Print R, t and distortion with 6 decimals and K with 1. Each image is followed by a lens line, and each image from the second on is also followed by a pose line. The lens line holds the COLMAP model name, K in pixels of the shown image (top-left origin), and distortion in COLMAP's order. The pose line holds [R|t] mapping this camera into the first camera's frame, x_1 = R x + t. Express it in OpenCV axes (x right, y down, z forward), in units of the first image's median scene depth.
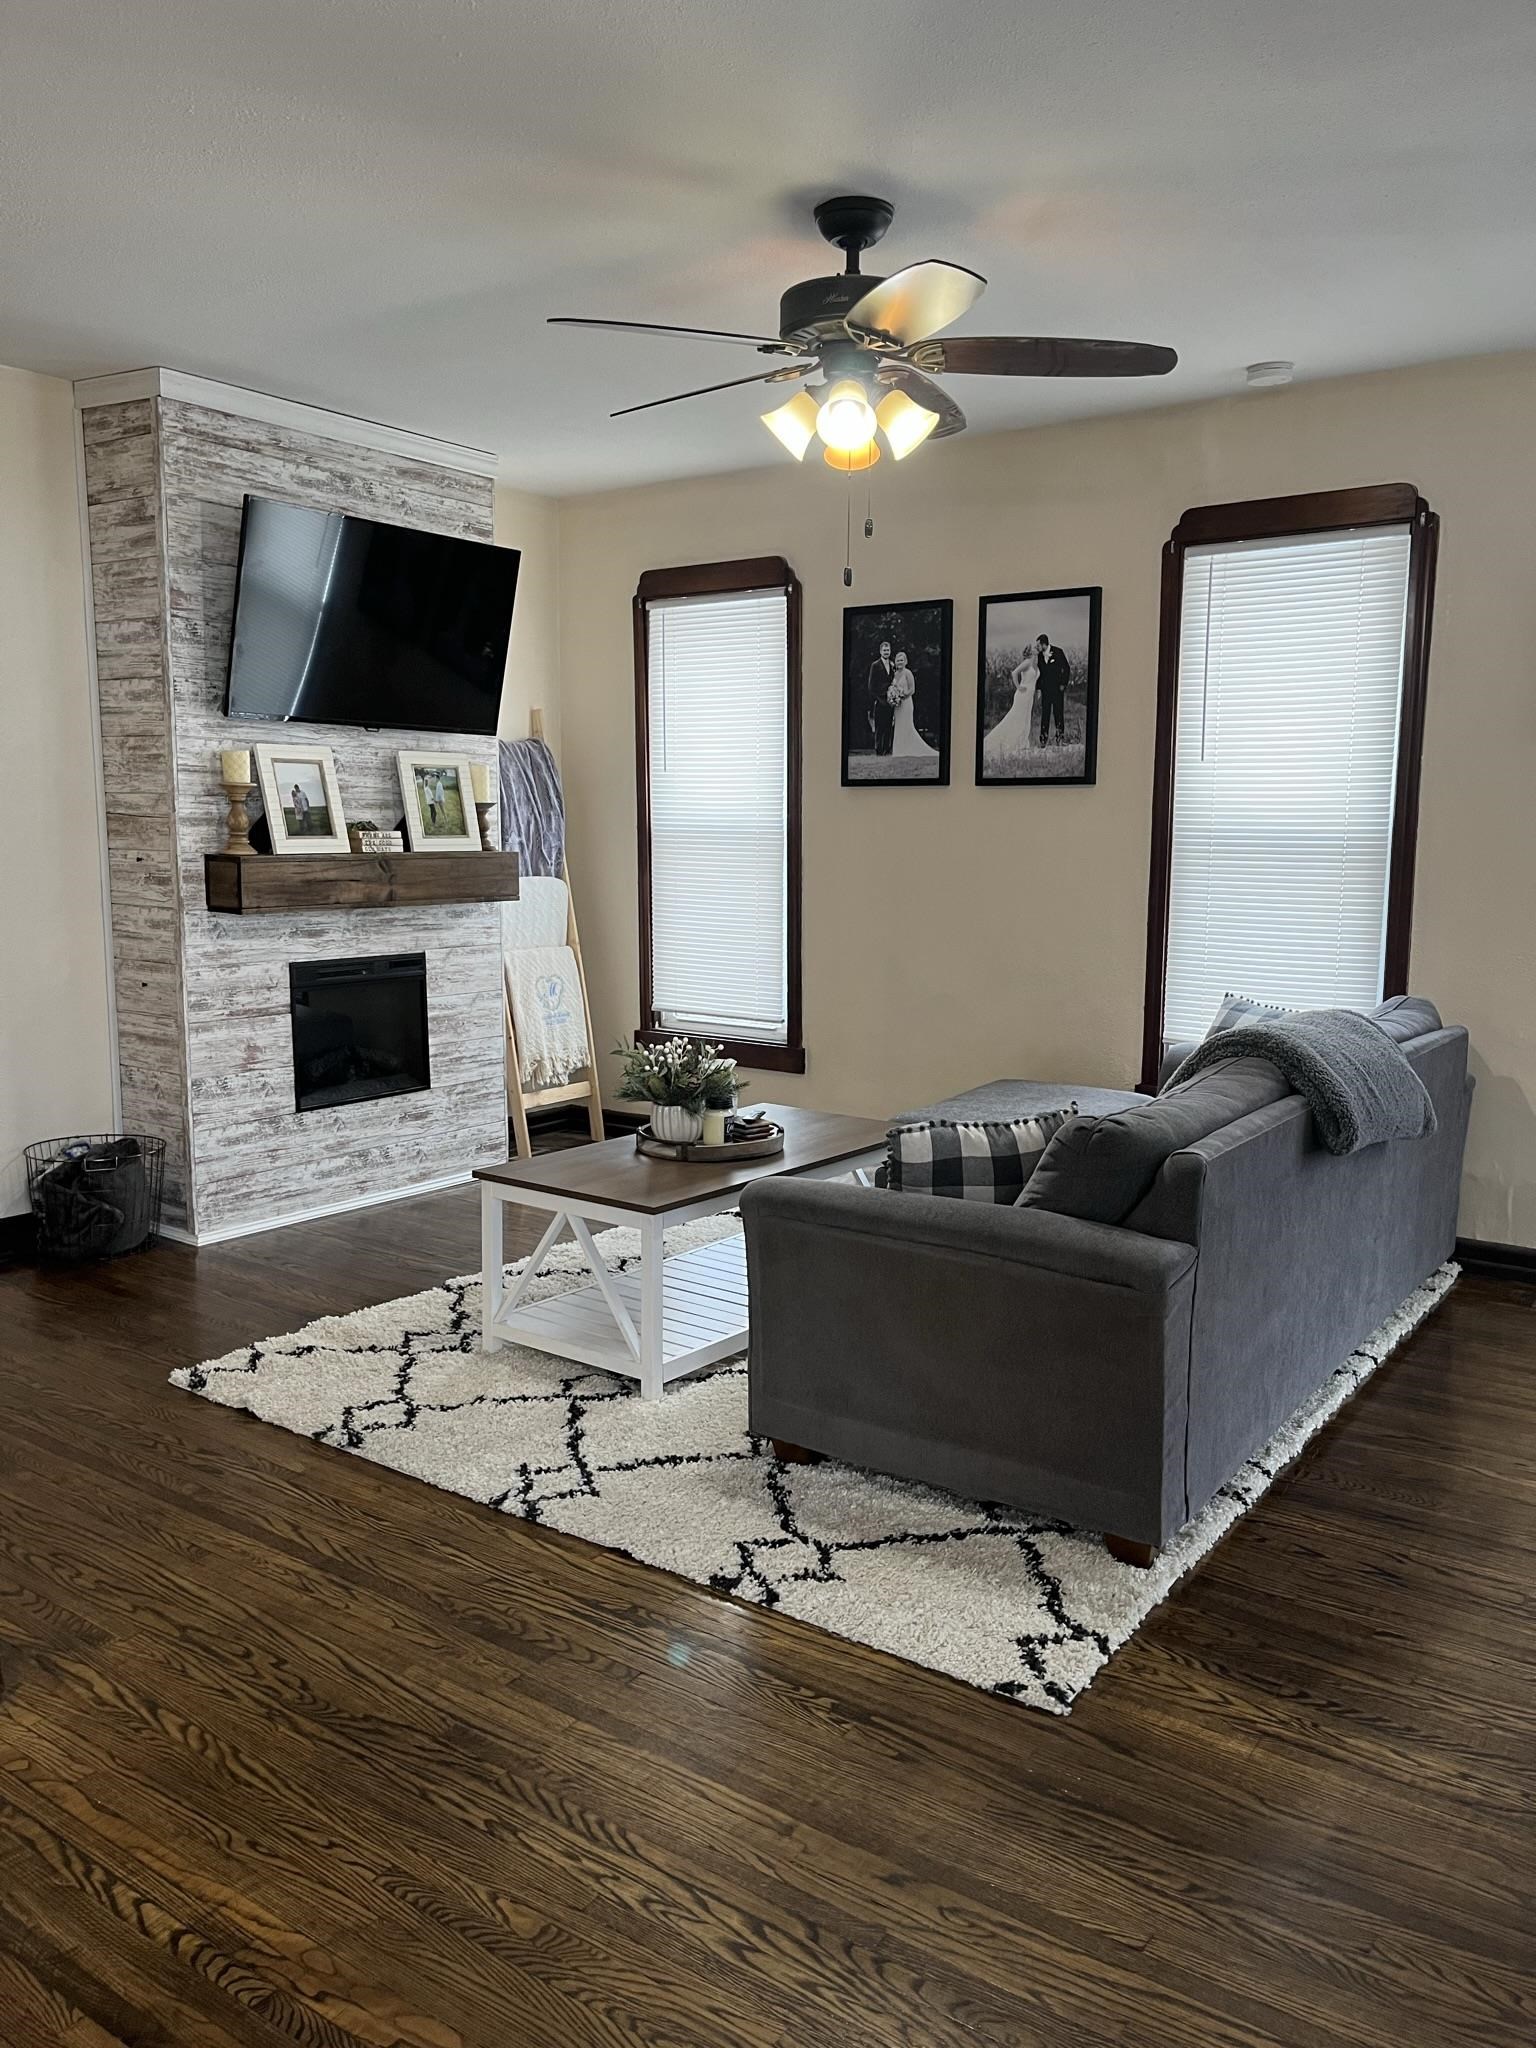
lens RADIAL K [[1571.7, 0, 768.6], [0, 1571.7, 1035.2], [0, 0, 1]] dist [0.042140, -0.027950]
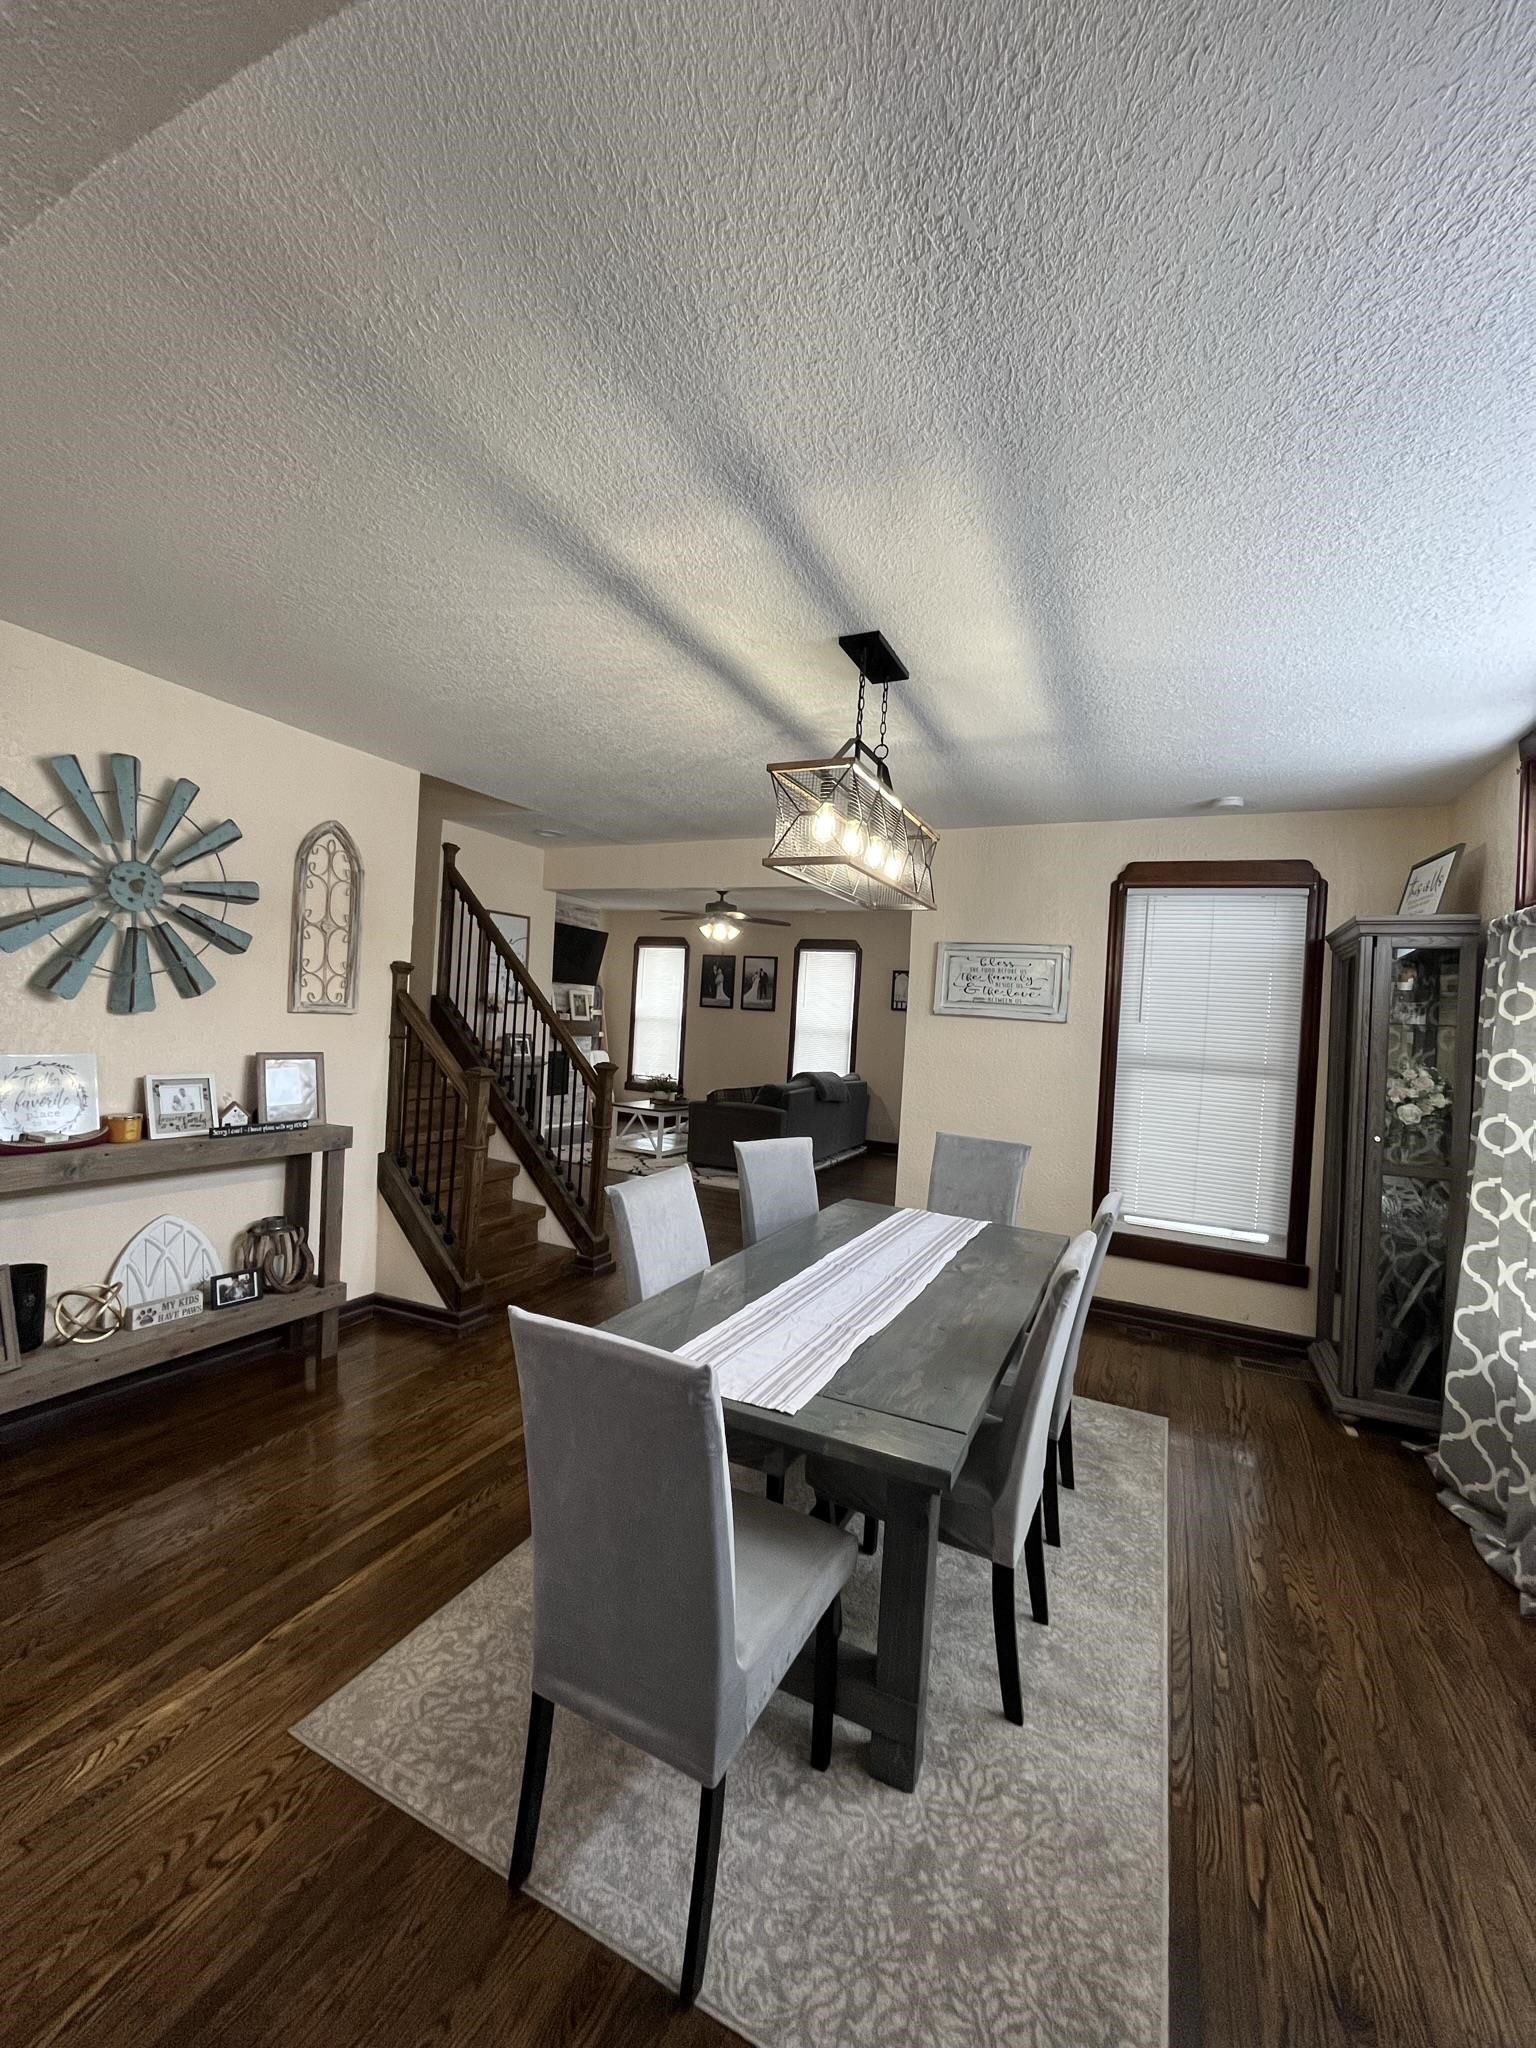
lens RADIAL K [[829.3, 0, 766.7], [0, 829.3, 1024.2], [0, 0, 1]] dist [0.000016, 0.000000]
pose [[0.982141, 0.053533, 0.180367, -0.138727], [-0.030633, 0.991373, -0.127439, 0.102618], [-0.185633, 0.119638, 0.975309, -0.777494]]
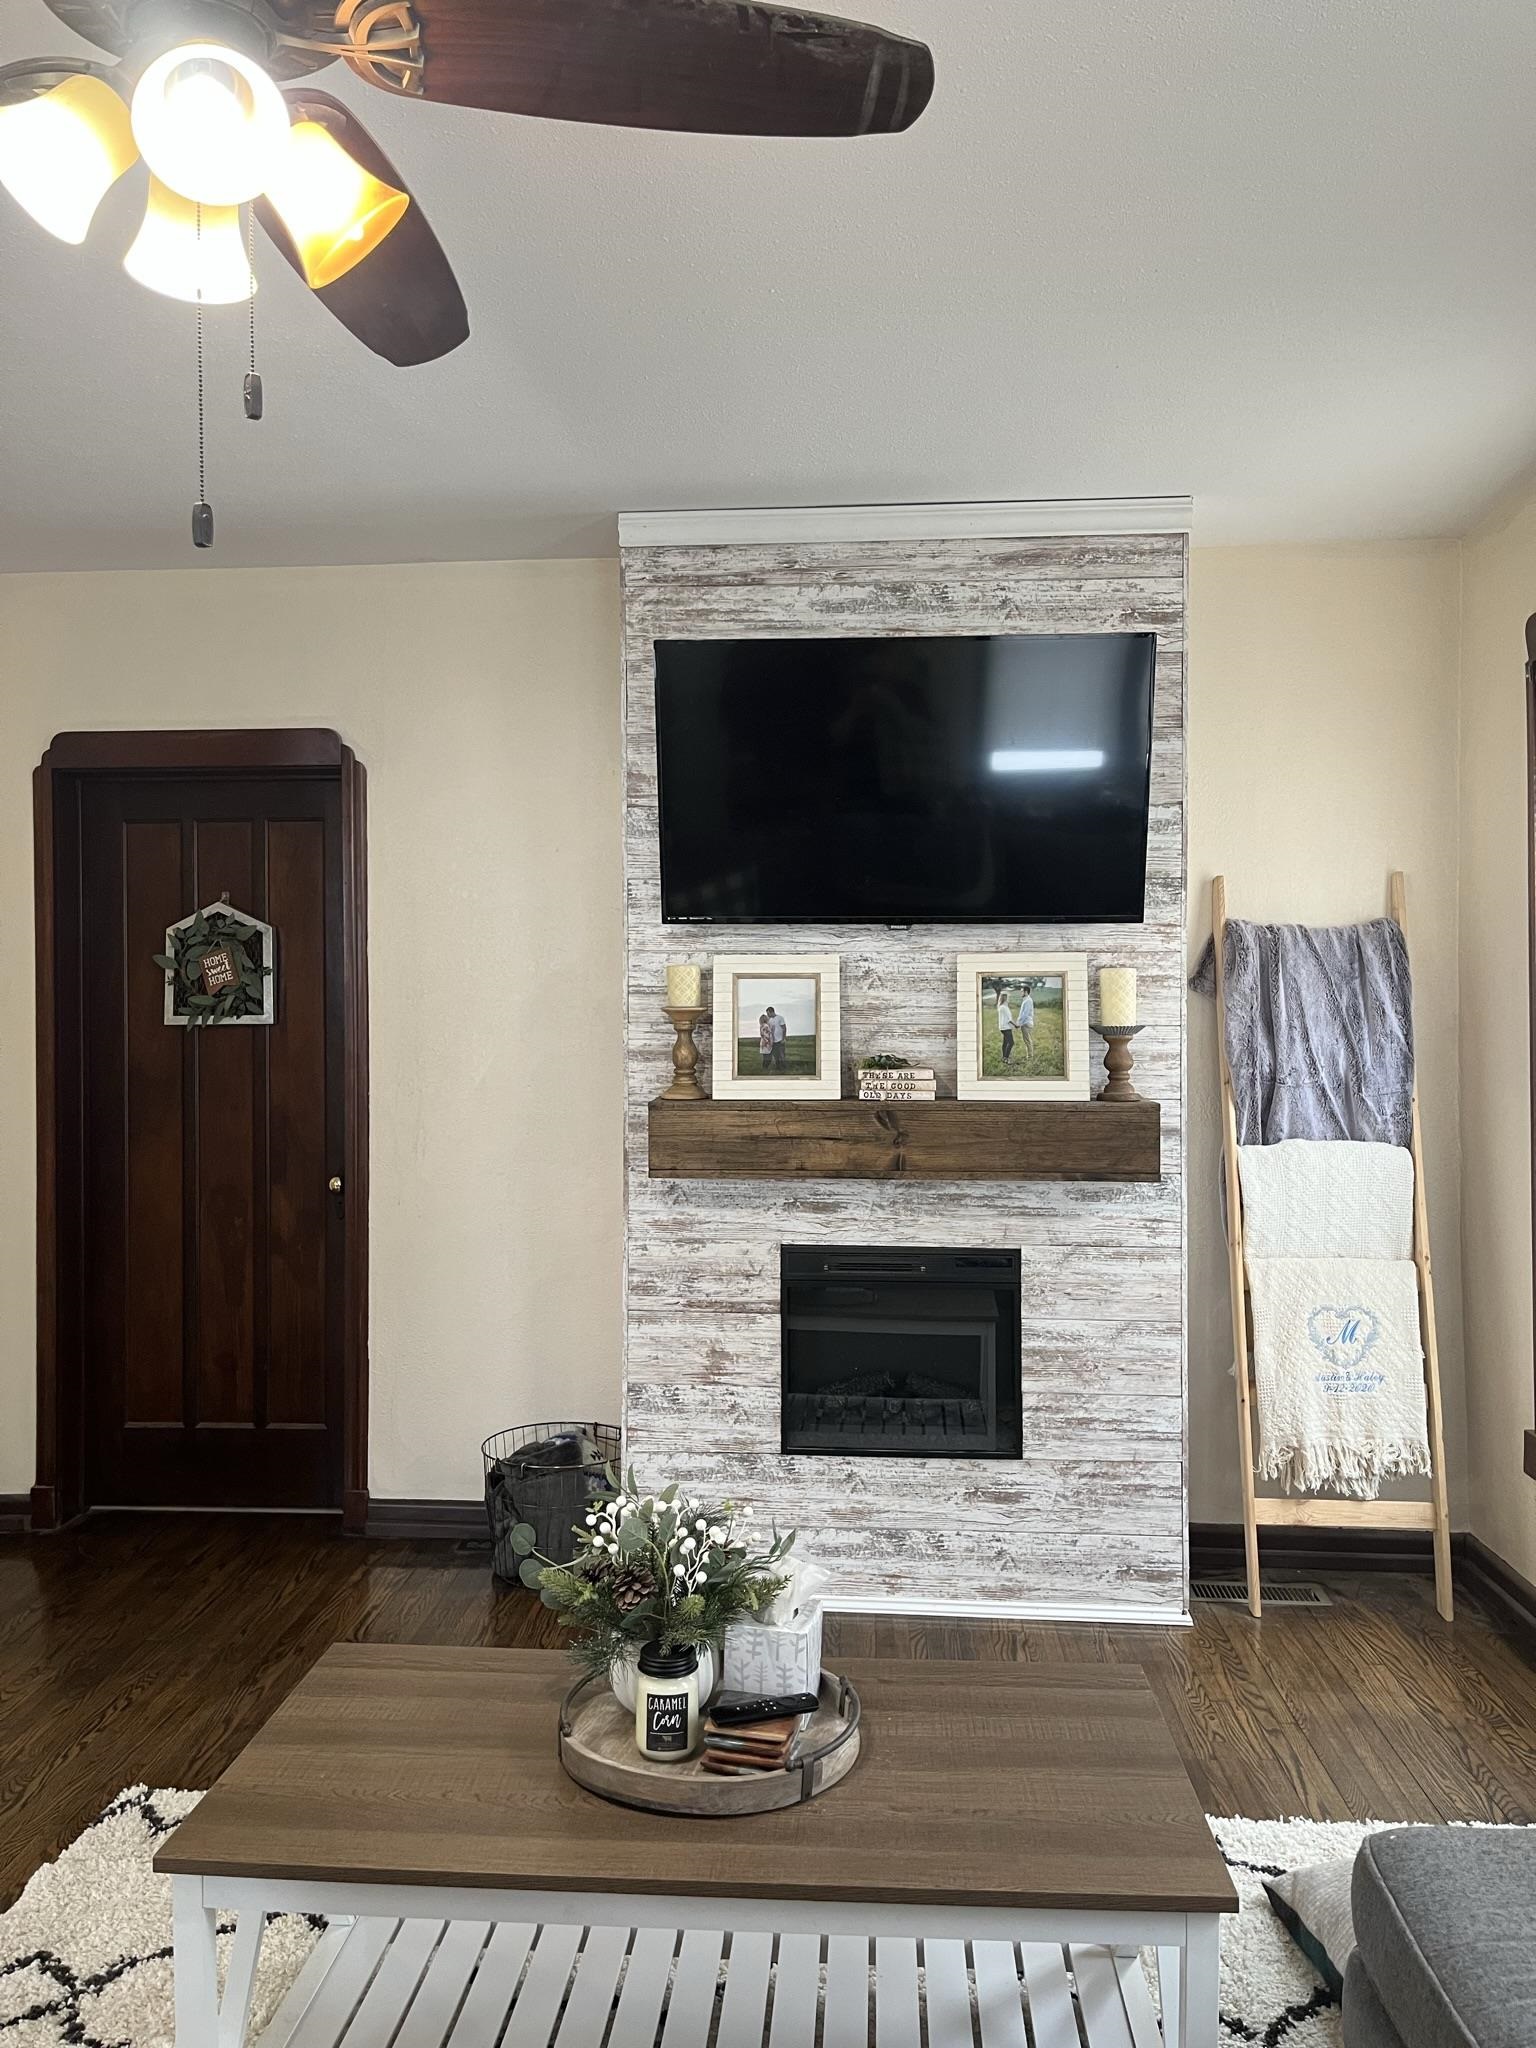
lens RADIAL K [[1571.7, 0, 762.3], [0, 1571.7, 1019.1], [0, 0, 1]] dist [0.042140, -0.027950]
pose [[0.523504, -0.002393, -0.852020, 0.307023], [-0.112713, 0.991013, -0.072038, -0.093457], [0.844535, 0.133746, 0.518530, 0.579025]]
